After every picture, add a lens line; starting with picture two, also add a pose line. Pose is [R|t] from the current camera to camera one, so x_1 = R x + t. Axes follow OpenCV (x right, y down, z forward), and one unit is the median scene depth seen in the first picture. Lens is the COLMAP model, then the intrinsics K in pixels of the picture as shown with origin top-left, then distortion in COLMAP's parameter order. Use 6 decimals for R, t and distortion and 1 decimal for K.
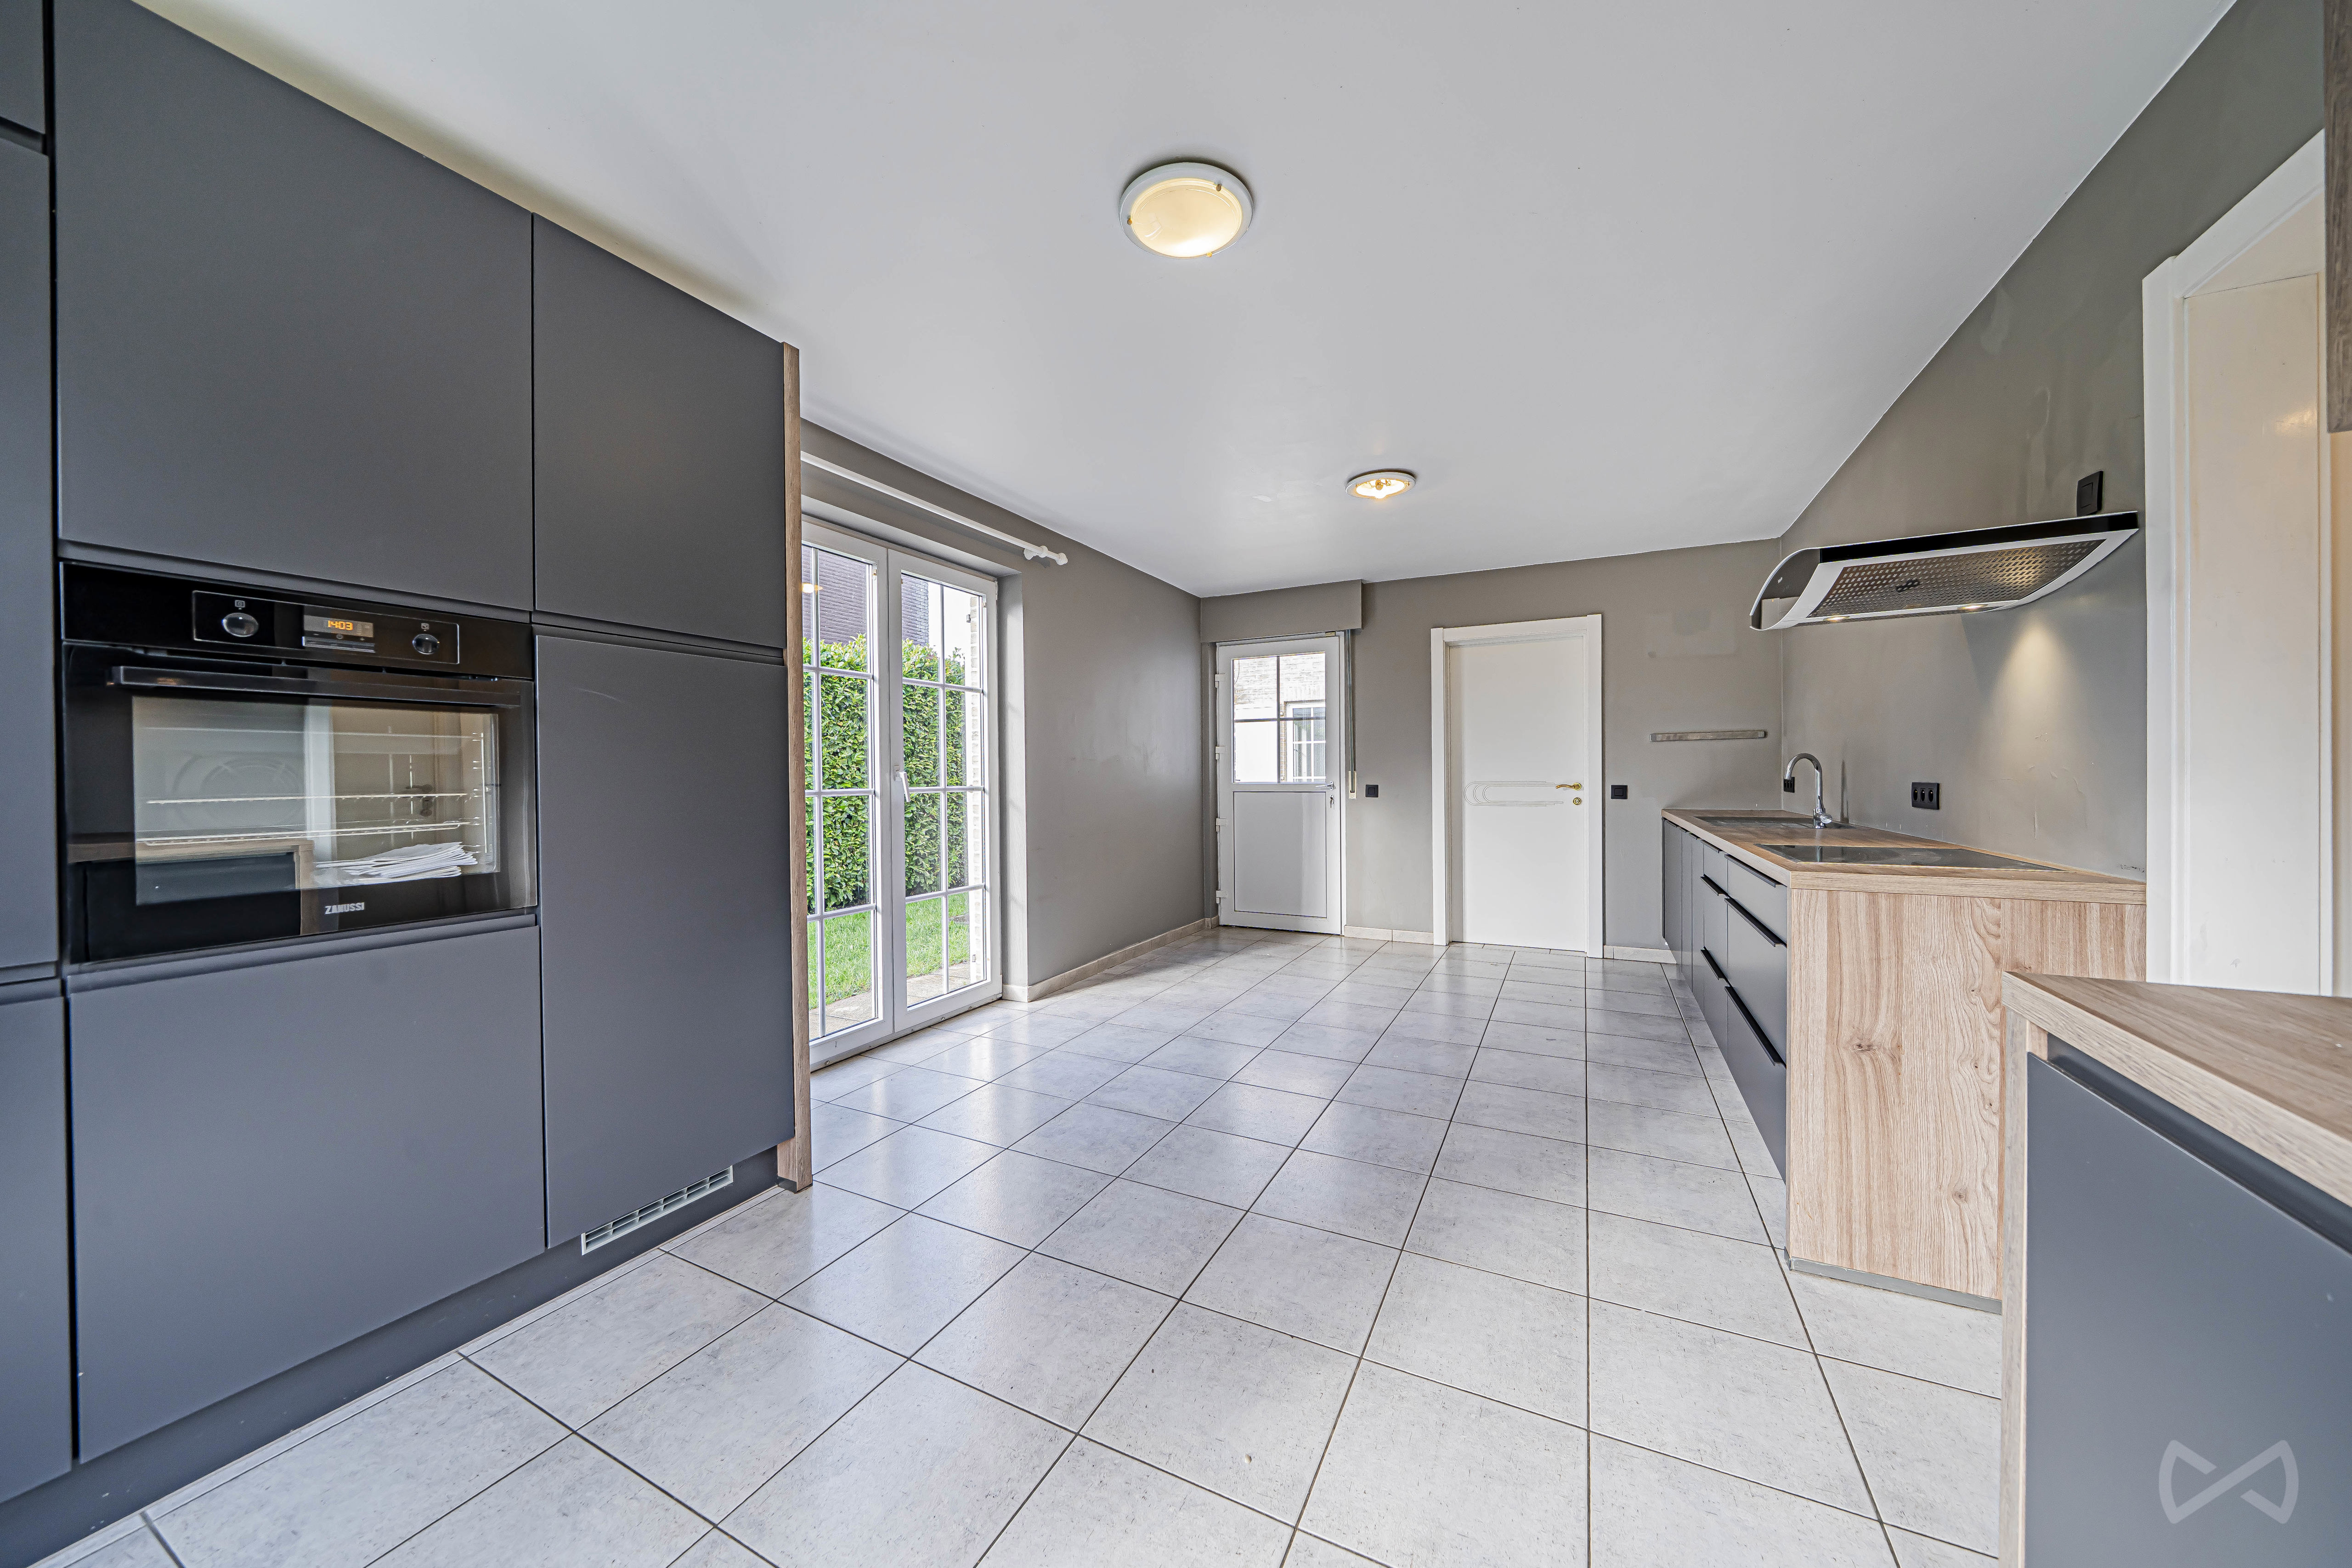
lens RADIAL K [[806.2, 0, 1167.9], [0, 806.2, 780.0], [0, 0, 1]] dist [-0.003420, -0.000415]
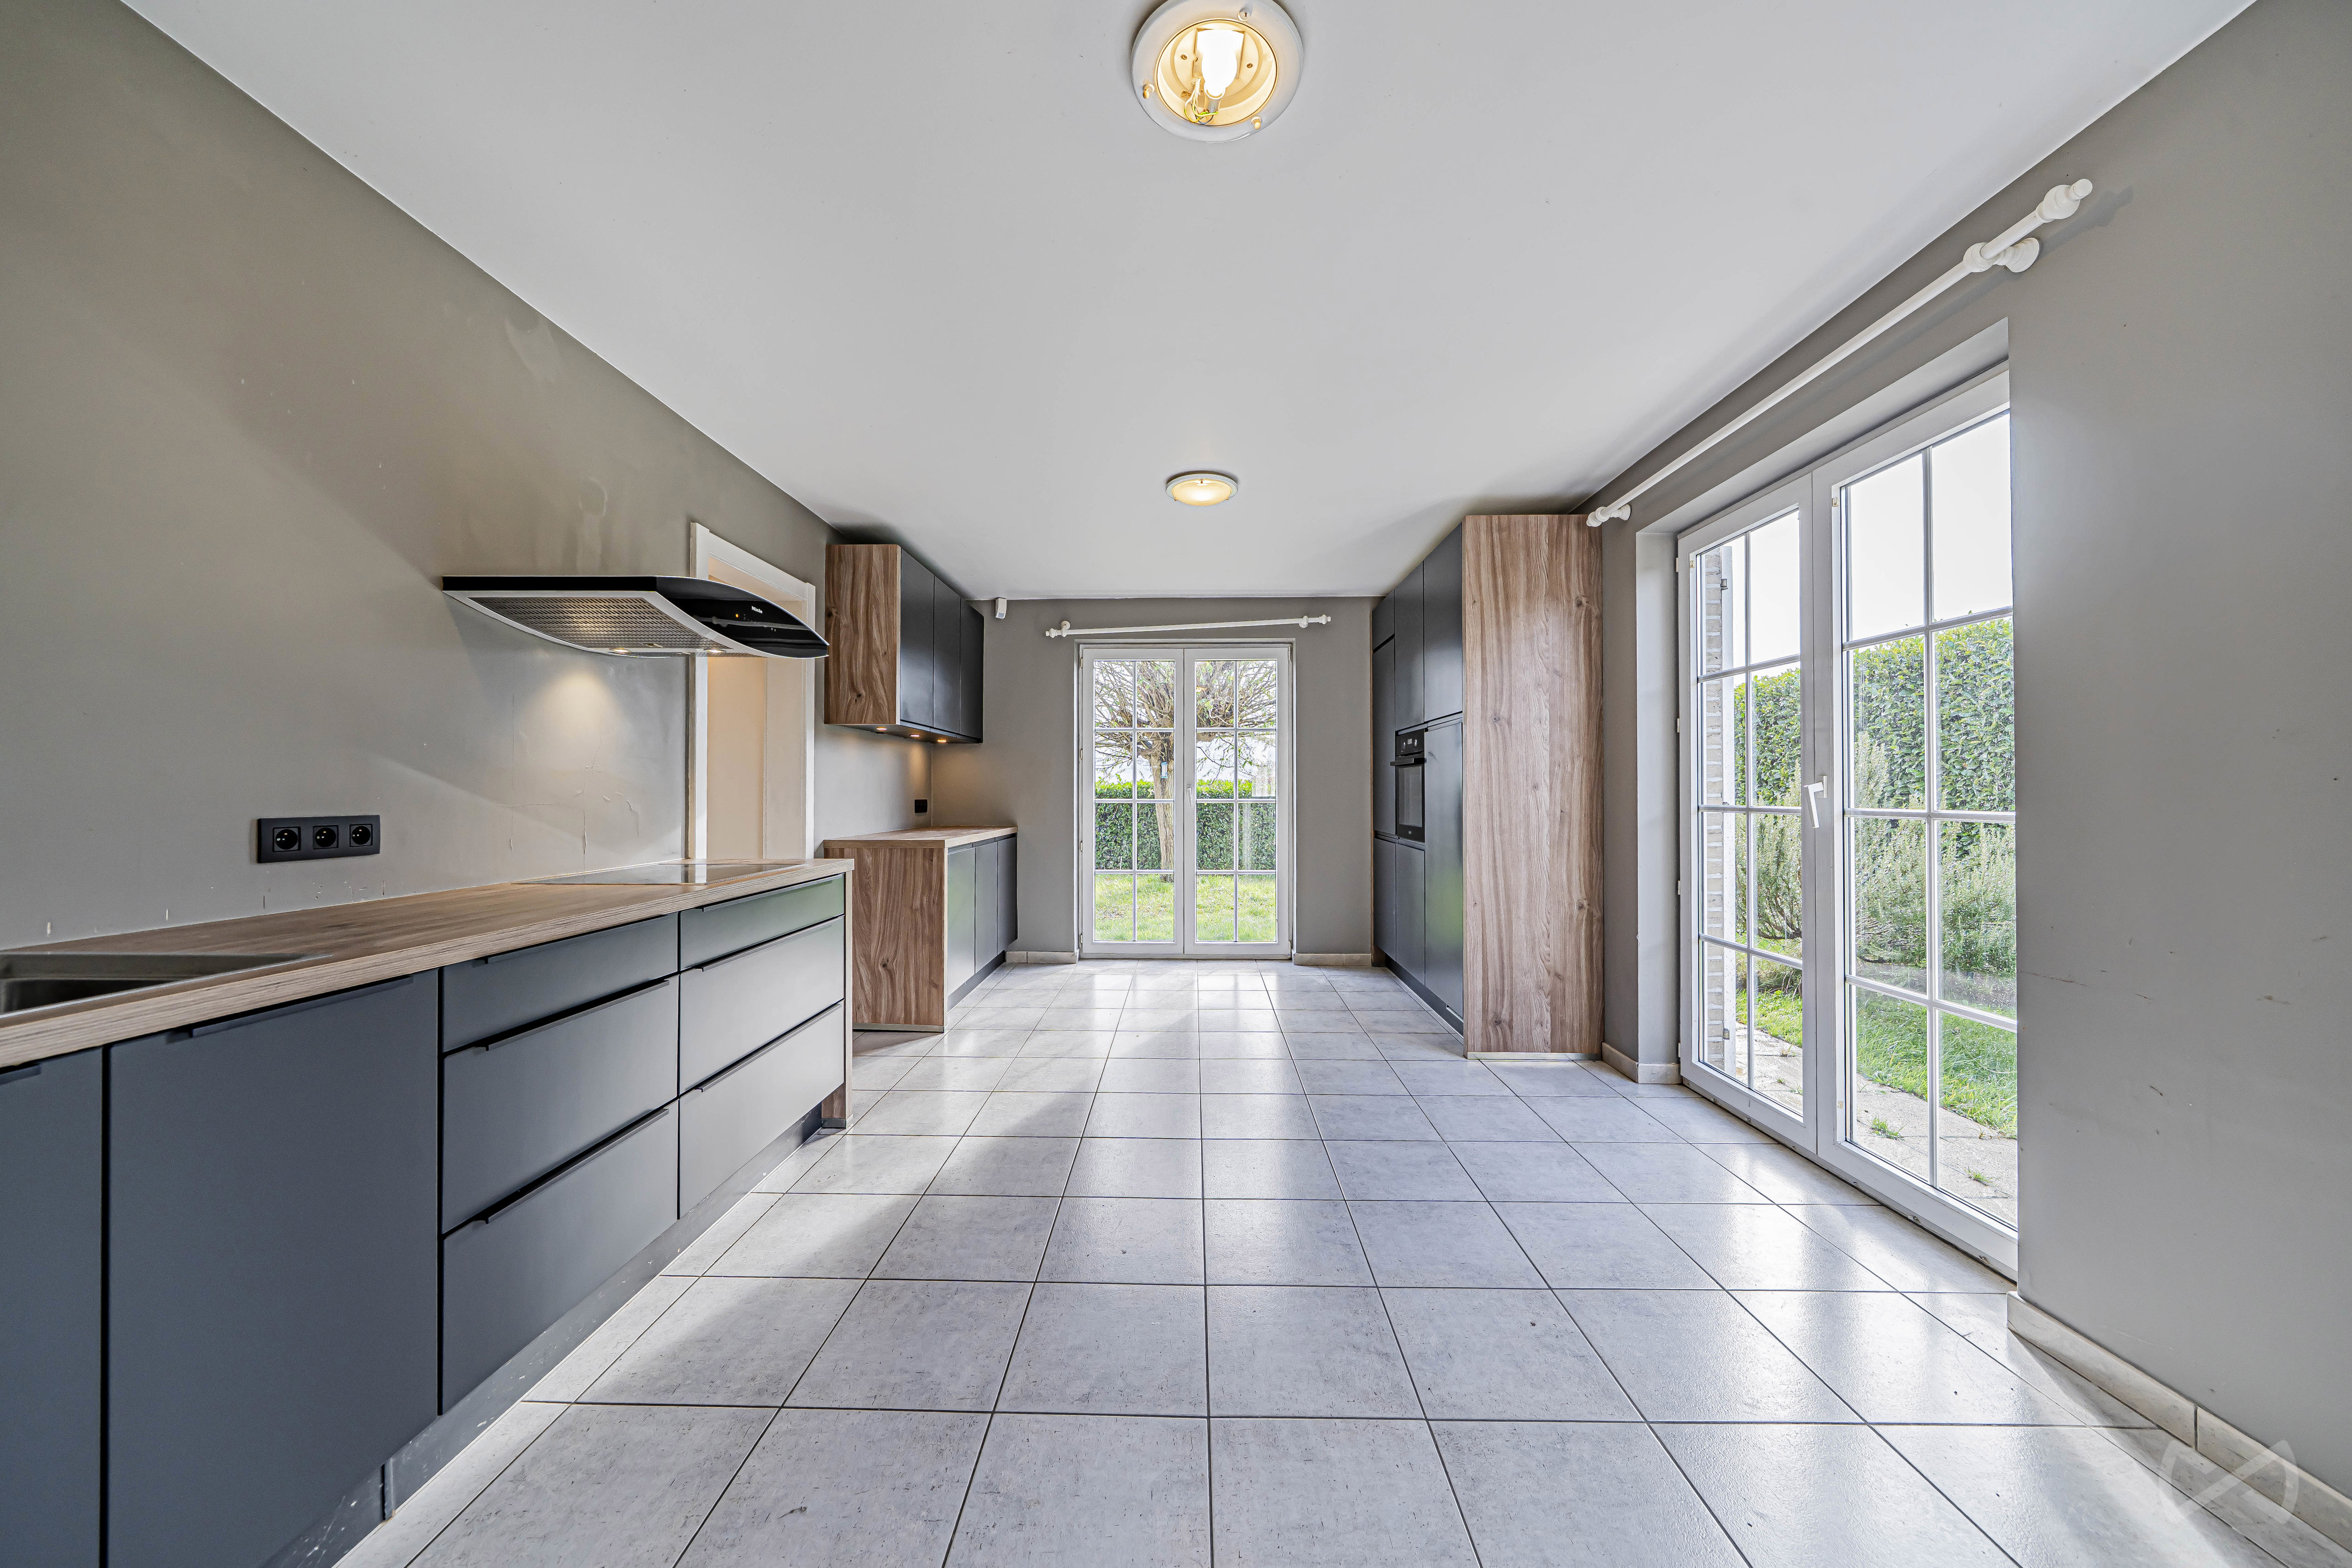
lens RADIAL K [[806.2, 0, 1180.5], [0, 806.2, 783.8], [0, 0, 1]] dist [-0.003420, -0.000415]
pose [[-0.894905, 0.006262, -0.446212, 0.398492], [0.005232, 0.999980, 0.003539, -0.013614], [0.446226, 0.000833, -0.894920, 1.174058]]
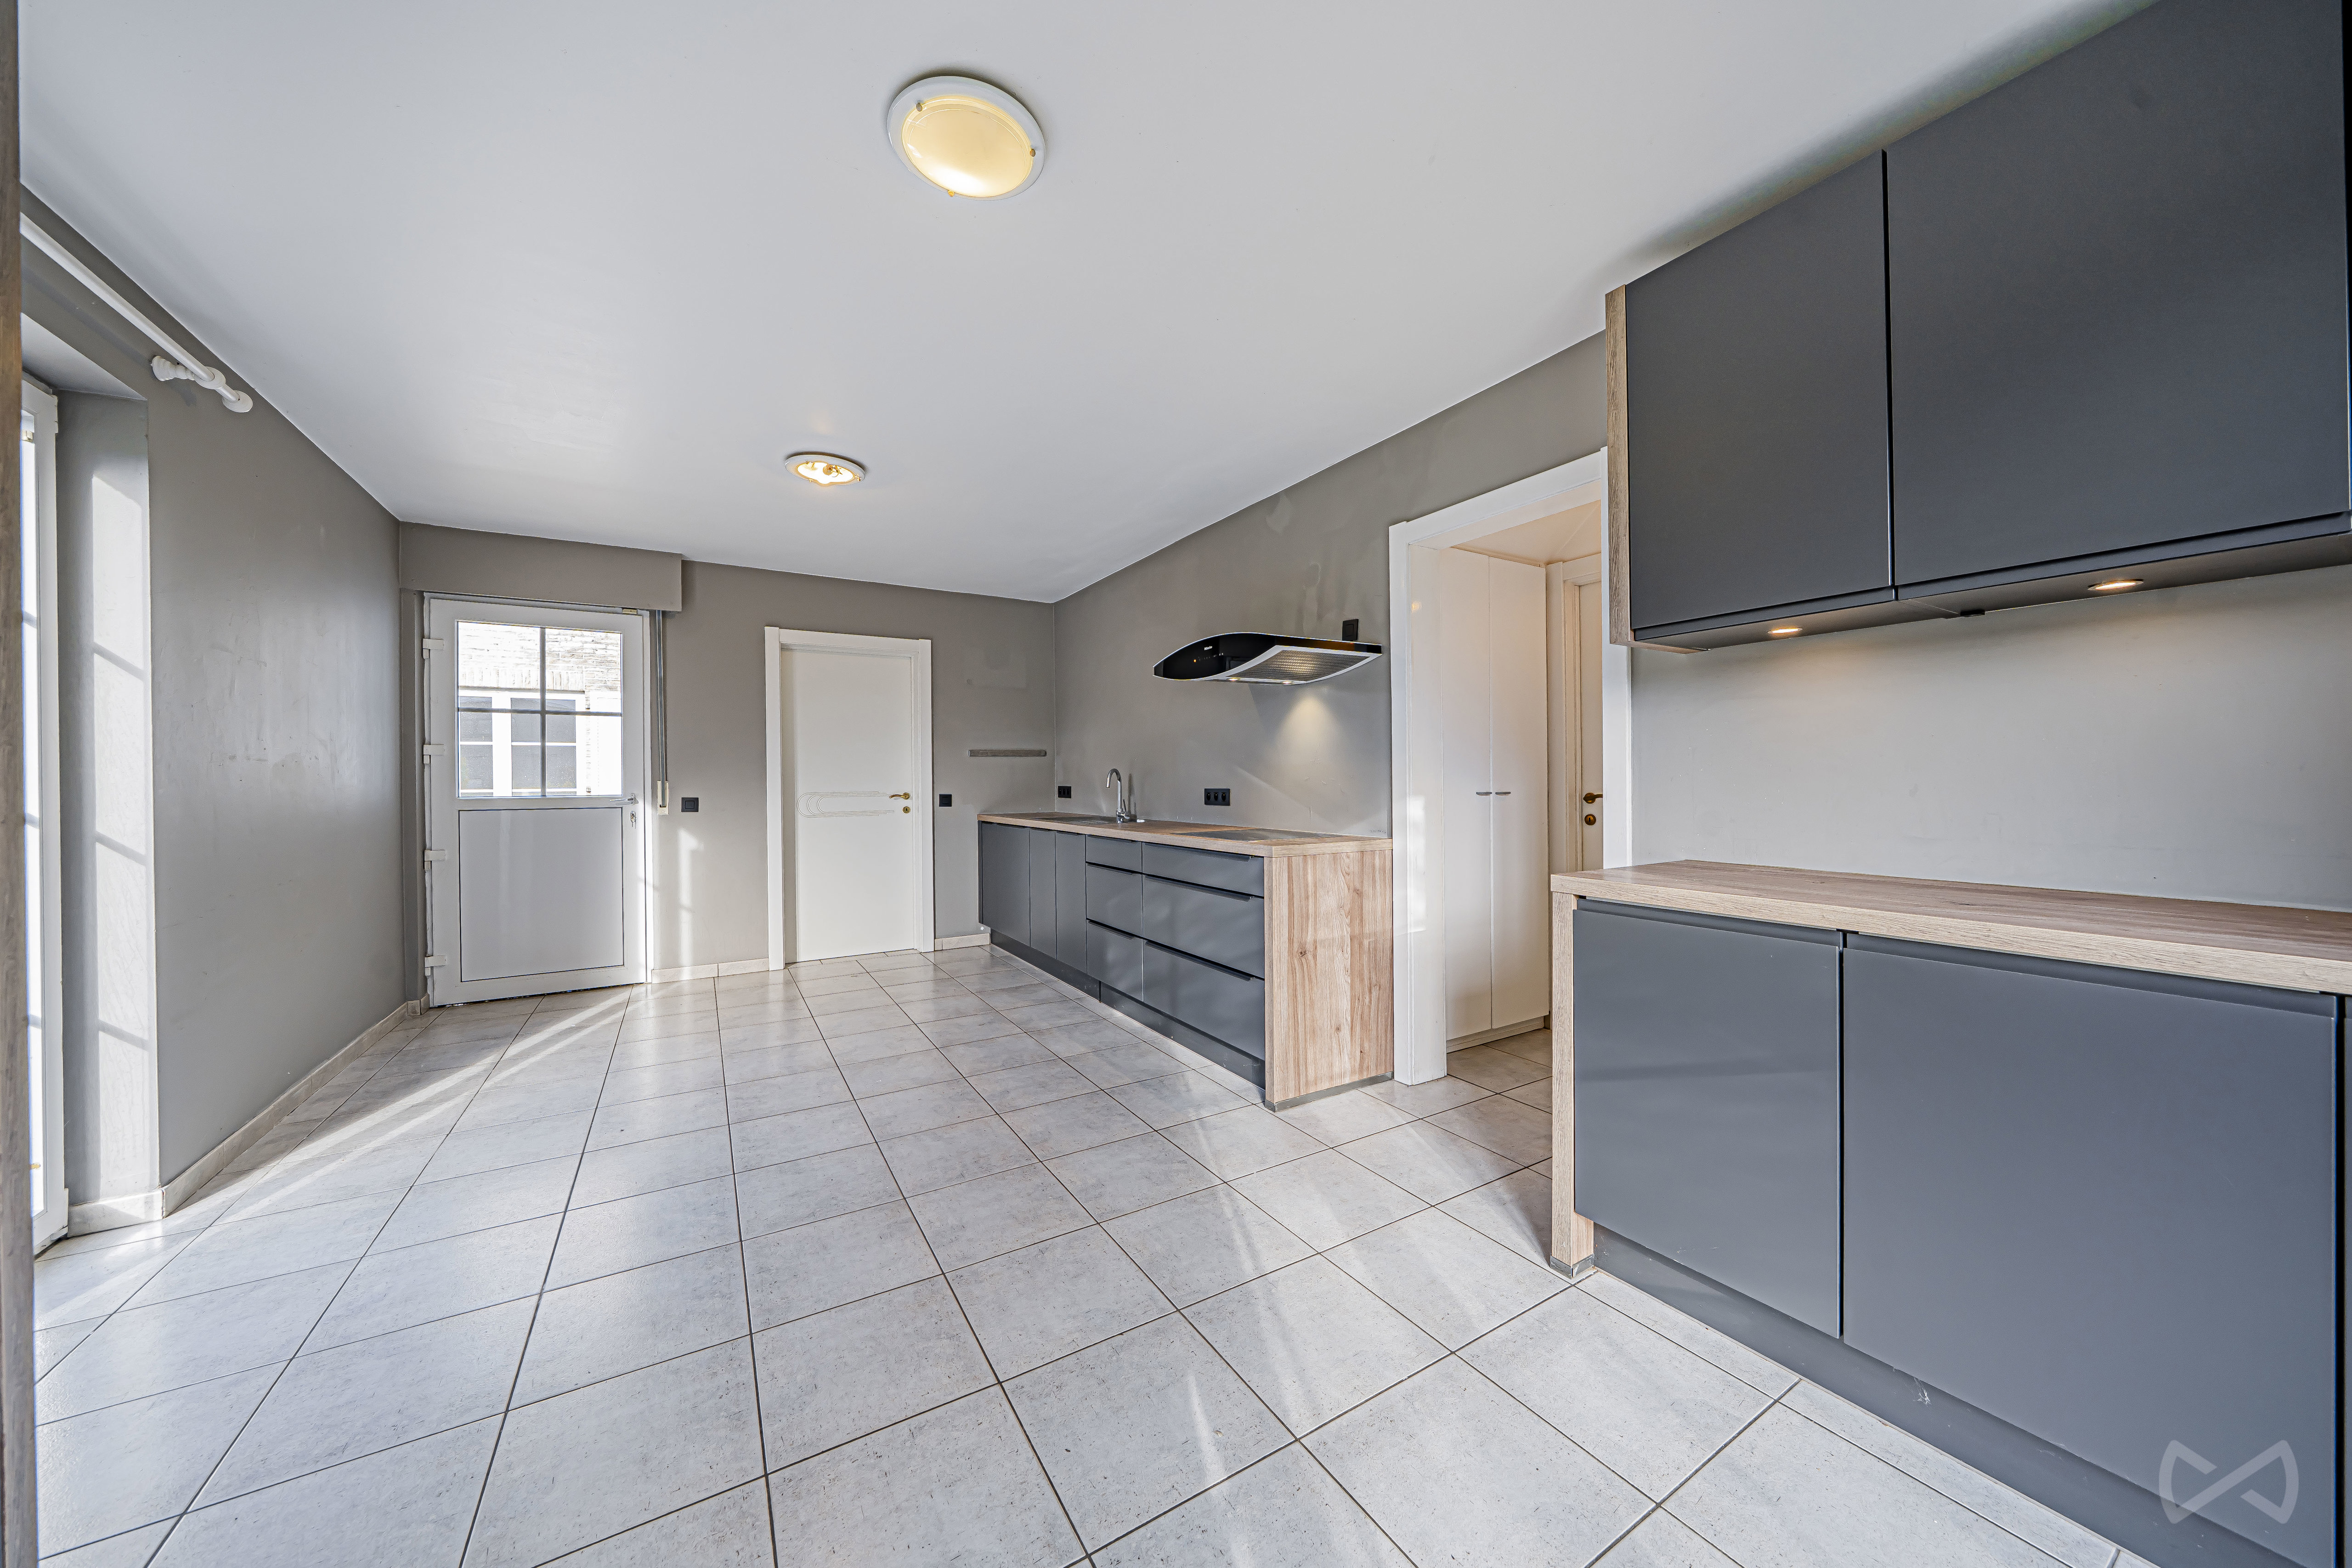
lens RADIAL K [[806.2, 0, 1174.0], [0, 806.2, 781.7], [0, 0, 1]] dist [-0.003420, -0.000415]
pose [[0.526844, 0.001708, 0.849960, -0.269123], [0.009536, 0.999923, -0.007920, 0.001014], [-0.849908, 0.012278, 0.526788, 0.159096]]
